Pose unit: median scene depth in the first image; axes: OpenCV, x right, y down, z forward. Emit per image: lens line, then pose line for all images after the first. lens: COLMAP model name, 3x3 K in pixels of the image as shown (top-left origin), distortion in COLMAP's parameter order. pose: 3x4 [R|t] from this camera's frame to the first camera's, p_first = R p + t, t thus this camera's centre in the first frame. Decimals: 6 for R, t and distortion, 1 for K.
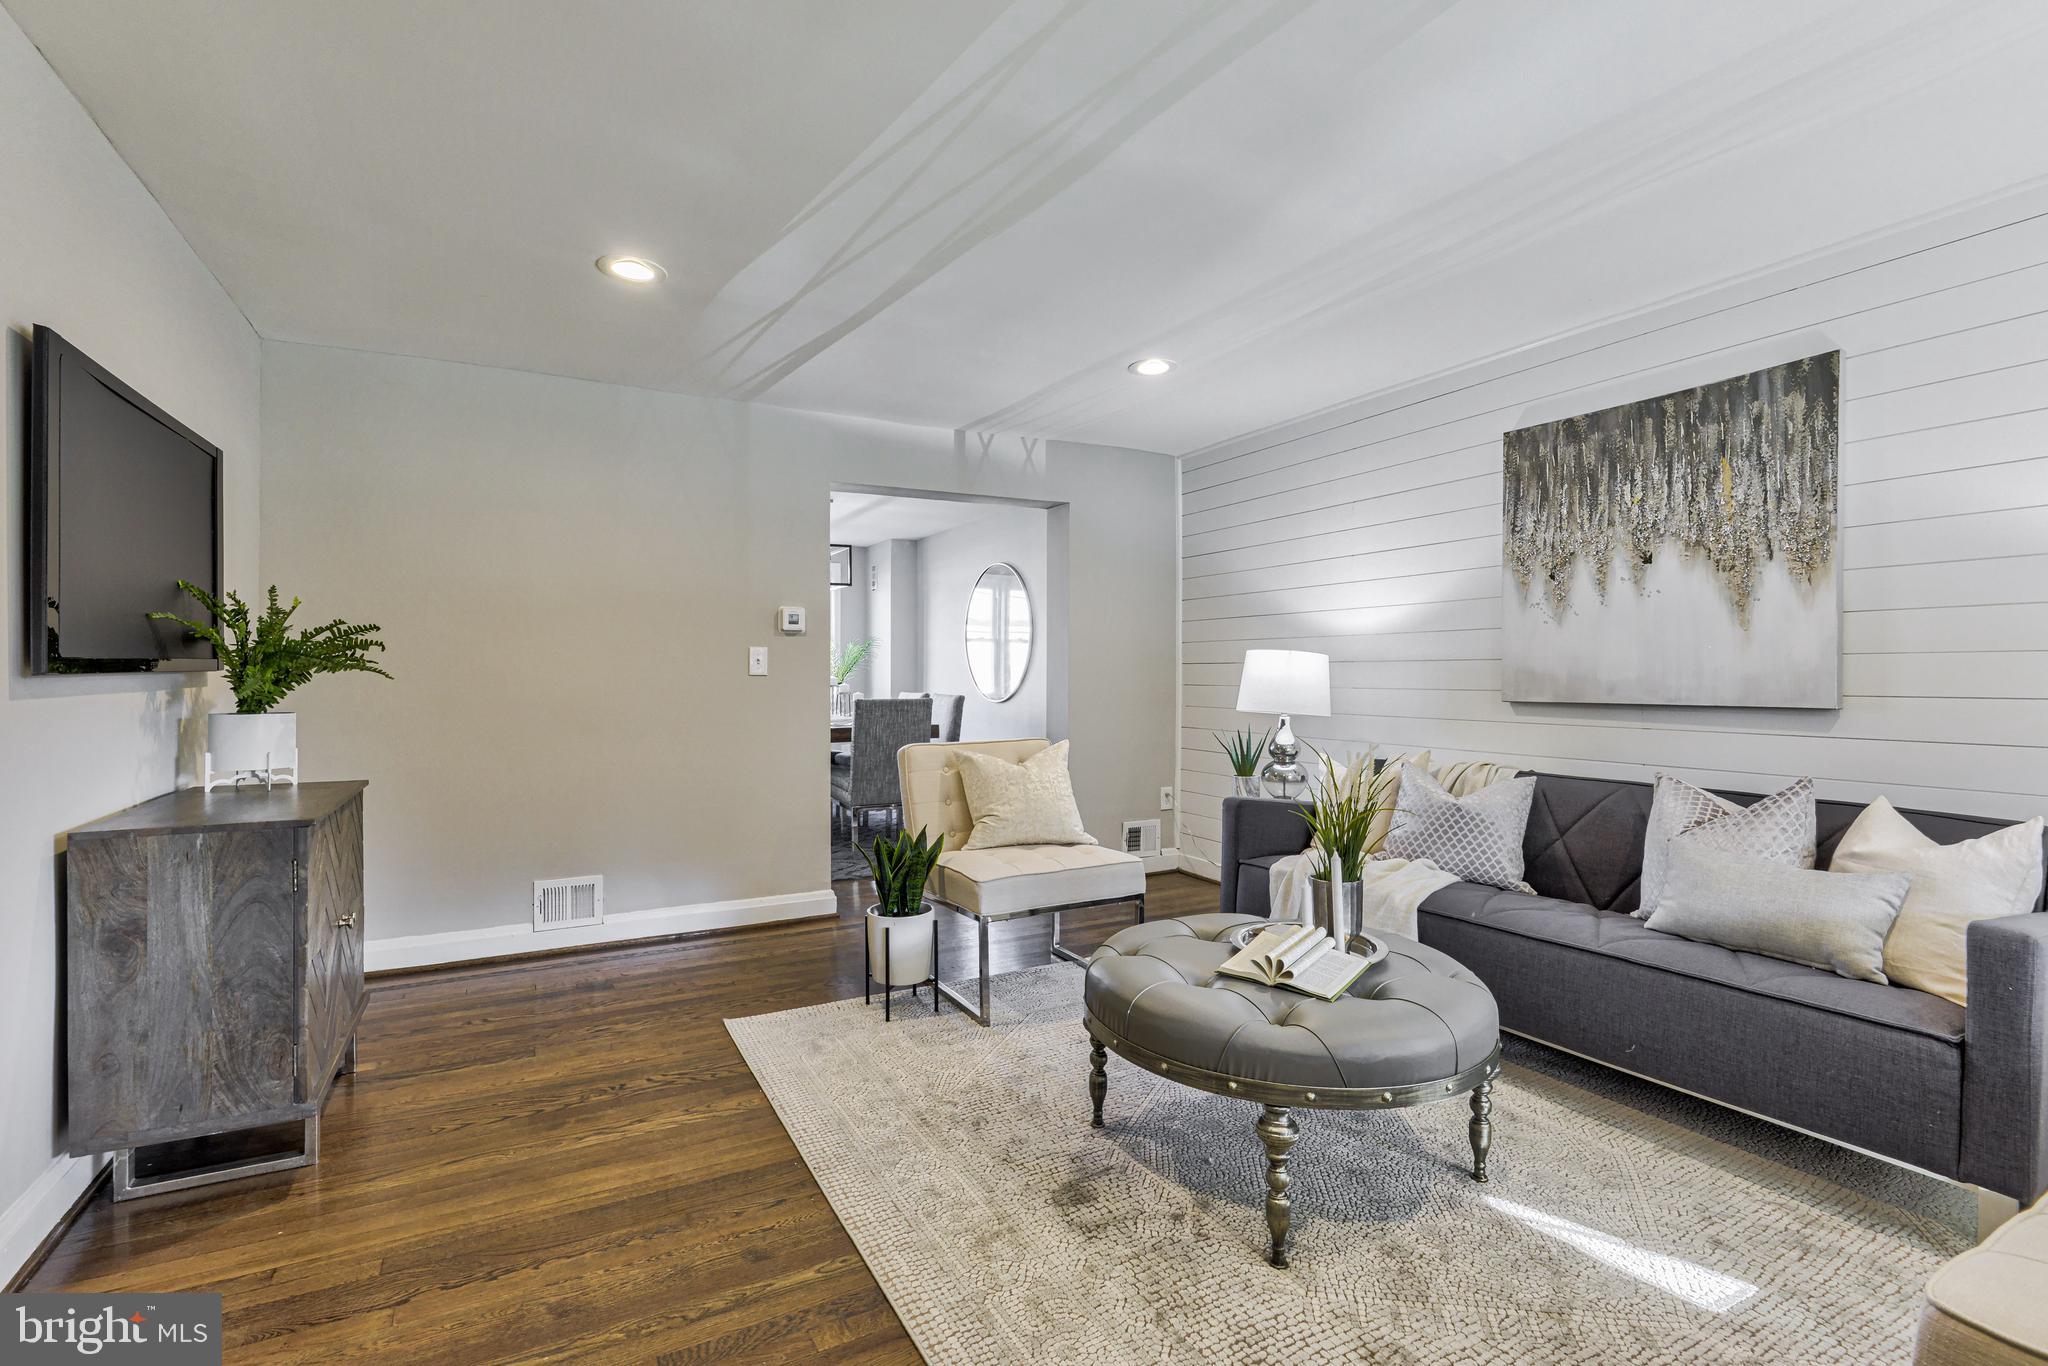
lens RADIAL K [[926.6, 0, 1007.5], [0, 926.6, 678.1], [0, 0, 1]] dist [0.006067, -0.007474]
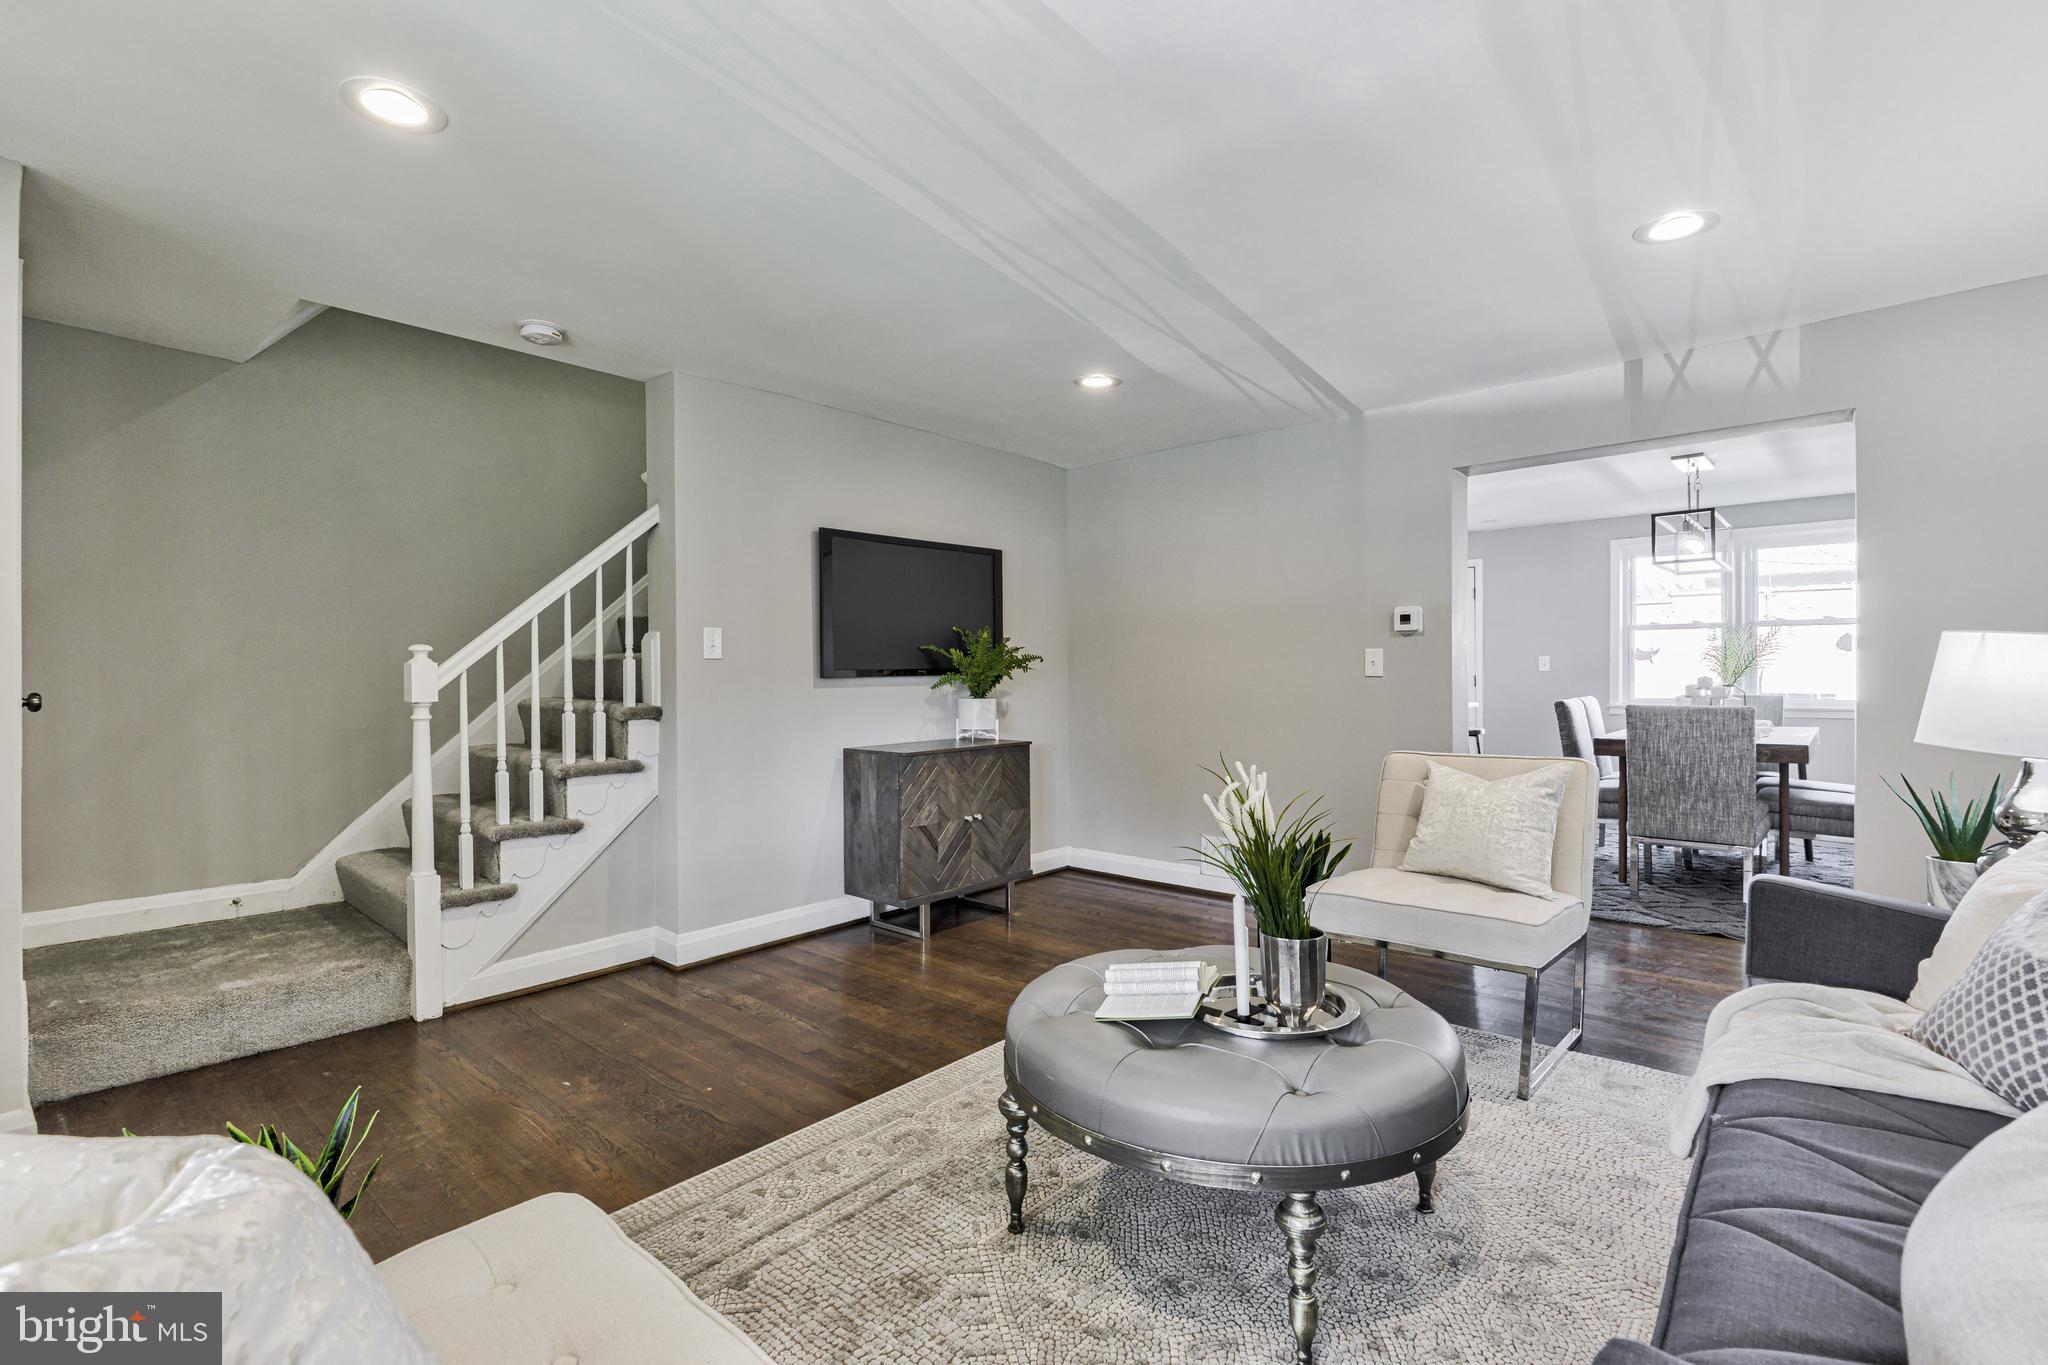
lens RADIAL K [[926.6, 0, 1007.5], [0, 926.6, 677.6], [0, 0, 1]] dist [0.006067, -0.007474]
pose [[0.353592, 0.003067, -0.935395, 0.812851], [-0.001068, 0.999995, 0.002875, -0.005695], [0.935399, -0.000017, 0.353594, 0.384748]]
